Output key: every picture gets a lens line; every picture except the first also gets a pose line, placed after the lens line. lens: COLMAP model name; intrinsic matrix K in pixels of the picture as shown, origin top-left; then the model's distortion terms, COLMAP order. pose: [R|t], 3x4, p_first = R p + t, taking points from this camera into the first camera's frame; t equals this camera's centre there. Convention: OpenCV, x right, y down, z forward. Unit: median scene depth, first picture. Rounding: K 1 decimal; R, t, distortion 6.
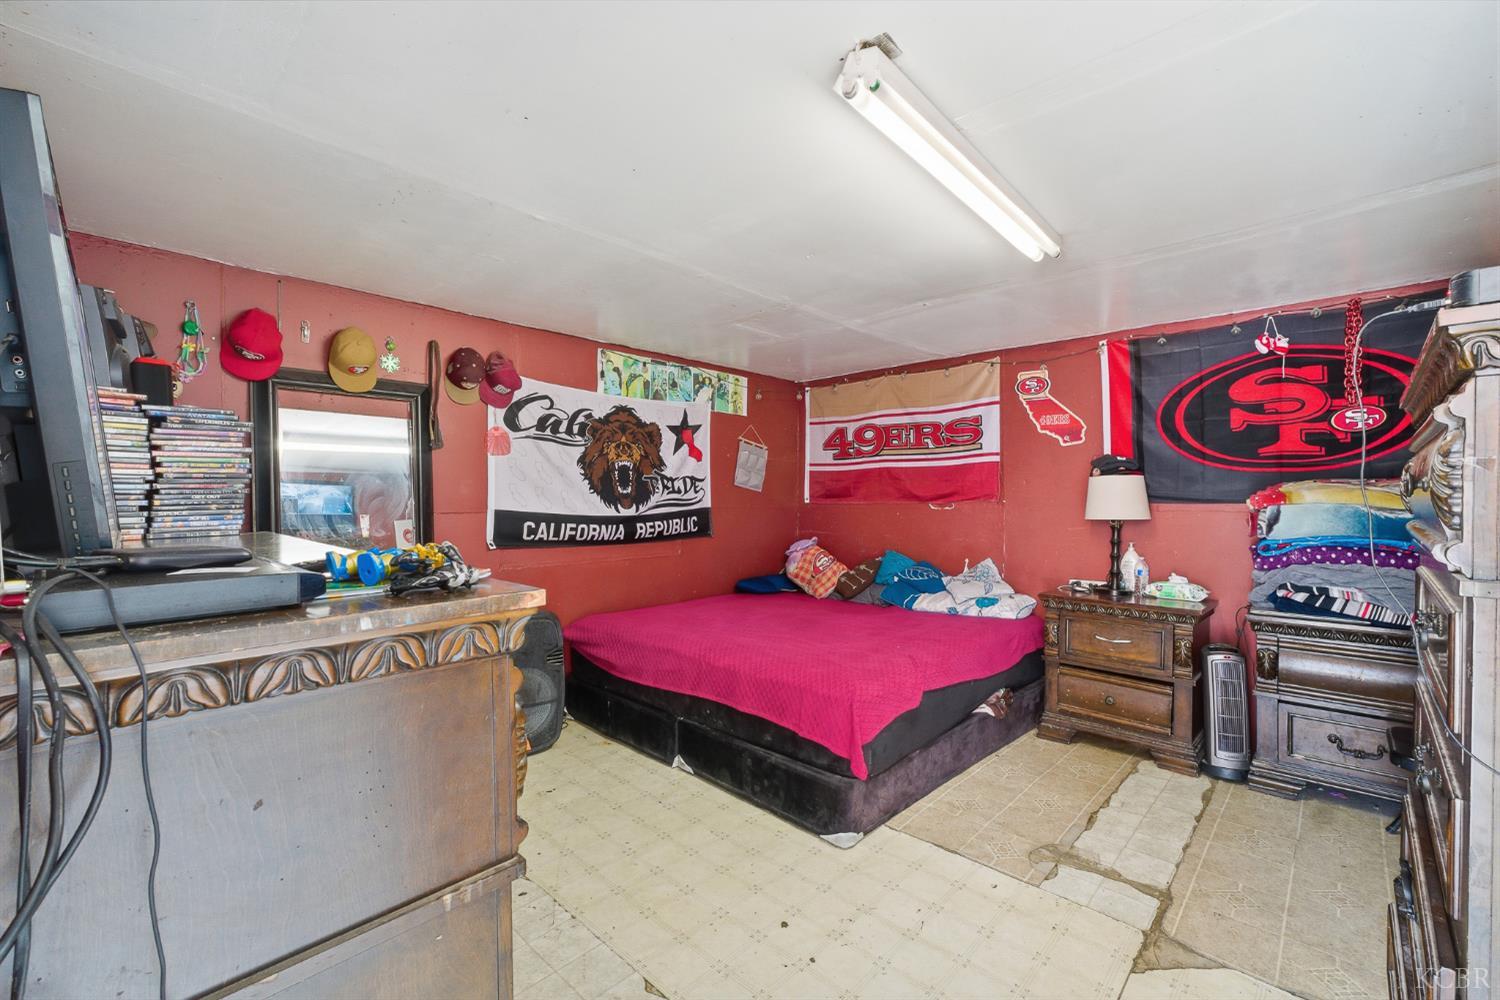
lens RADIAL K [[634.0, 0, 750.5], [0, 634.0, 495.0], [0, 0, 1]] dist [-0.005110, -0.000616]
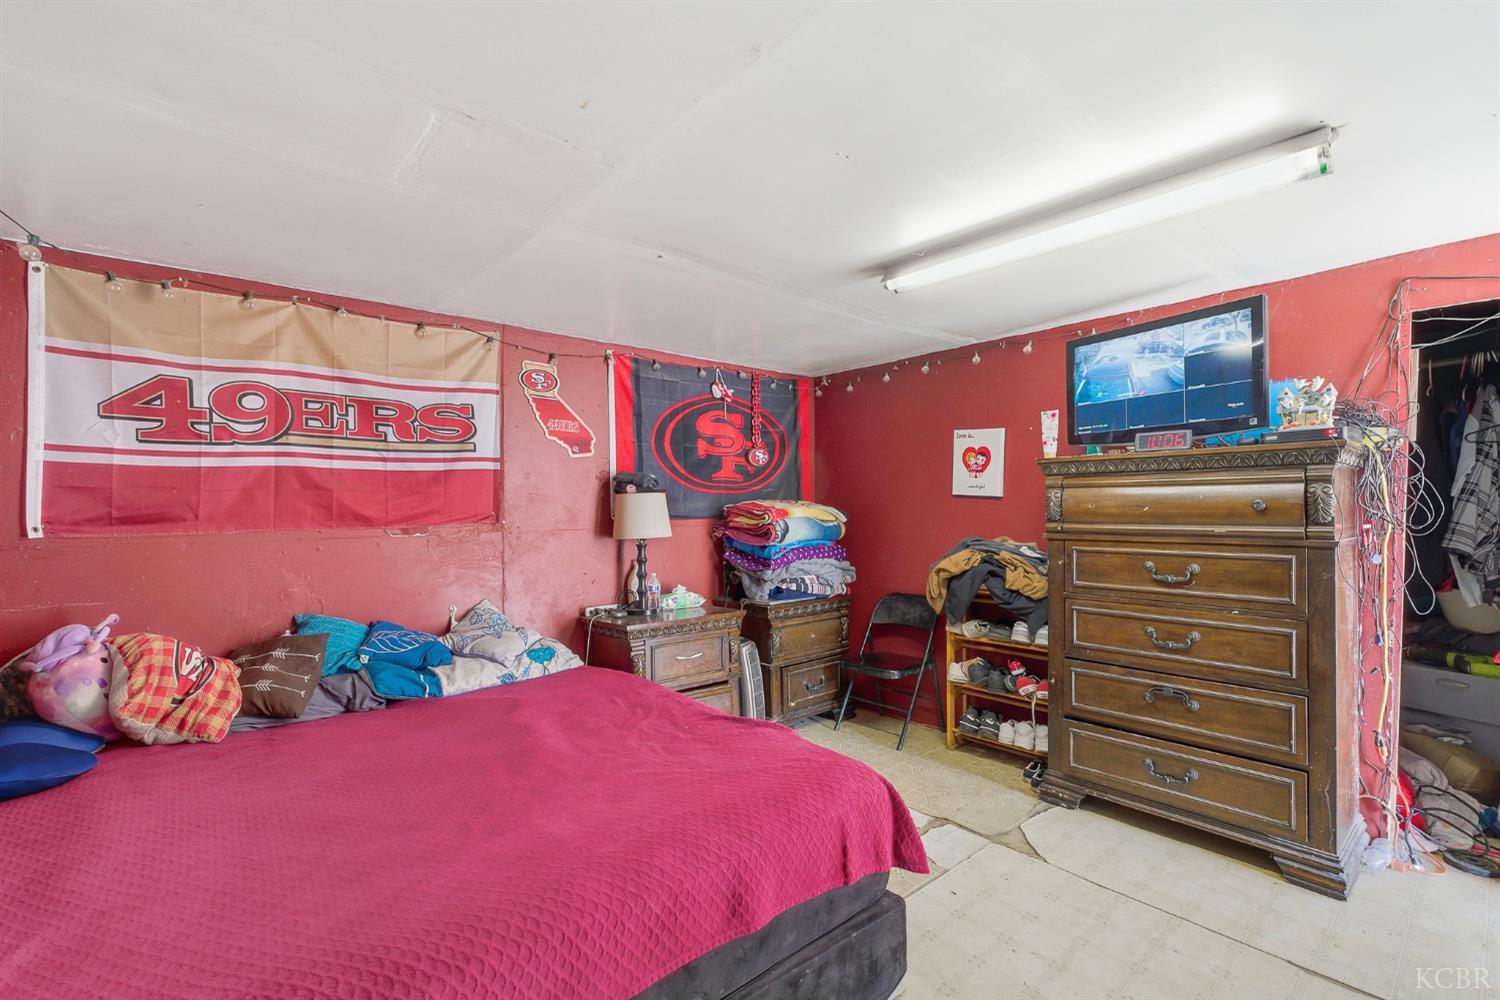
lens RADIAL K [[663.0, 0, 750.5], [0, 663.0, 509.6], [0, 0, 1]] dist [-0.009941, 0.003690]
pose [[0.106680, -0.002965, 0.994289, -0.358158], [0.006434, 0.999977, 0.002291, -0.005307], [-0.994273, 0.006153, 0.106696, 0.605909]]
